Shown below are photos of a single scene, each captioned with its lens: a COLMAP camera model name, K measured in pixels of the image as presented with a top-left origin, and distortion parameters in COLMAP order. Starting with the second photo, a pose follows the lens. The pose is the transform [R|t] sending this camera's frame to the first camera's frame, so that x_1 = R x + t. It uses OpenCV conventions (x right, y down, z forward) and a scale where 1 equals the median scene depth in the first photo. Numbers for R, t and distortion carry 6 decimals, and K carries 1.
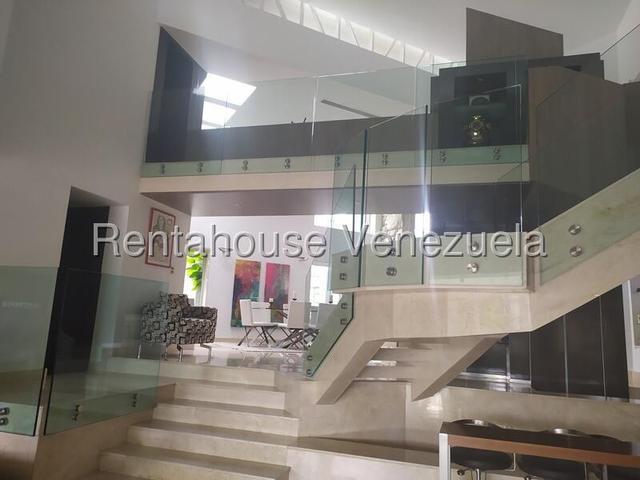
lens RADIAL K [[481.7, 0, 321.2], [0, 481.7, 236.8], [0, 0, 1]] dist [0.058187, -0.056548]
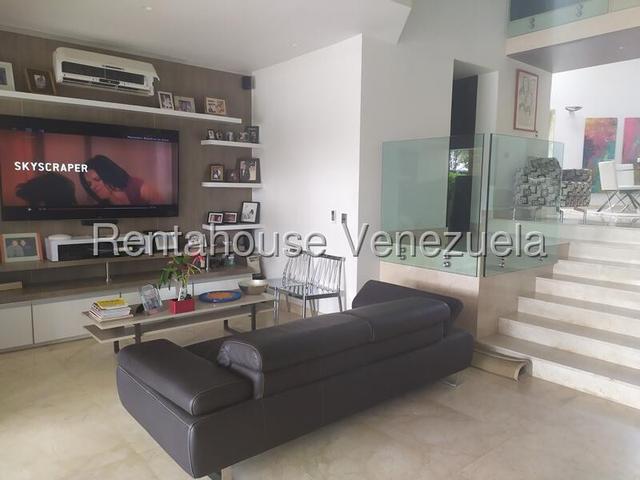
lens RADIAL K [[481.7, 0, 320.3], [0, 481.7, 241.9], [0, 0, 1]] dist [0.058187, -0.056548]
pose [[0.833215, 0.024392, -0.552411, -0.131972], [0.123712, 0.965479, 0.229230, 0.000410], [0.538933, -0.259338, 0.801433, -0.079465]]
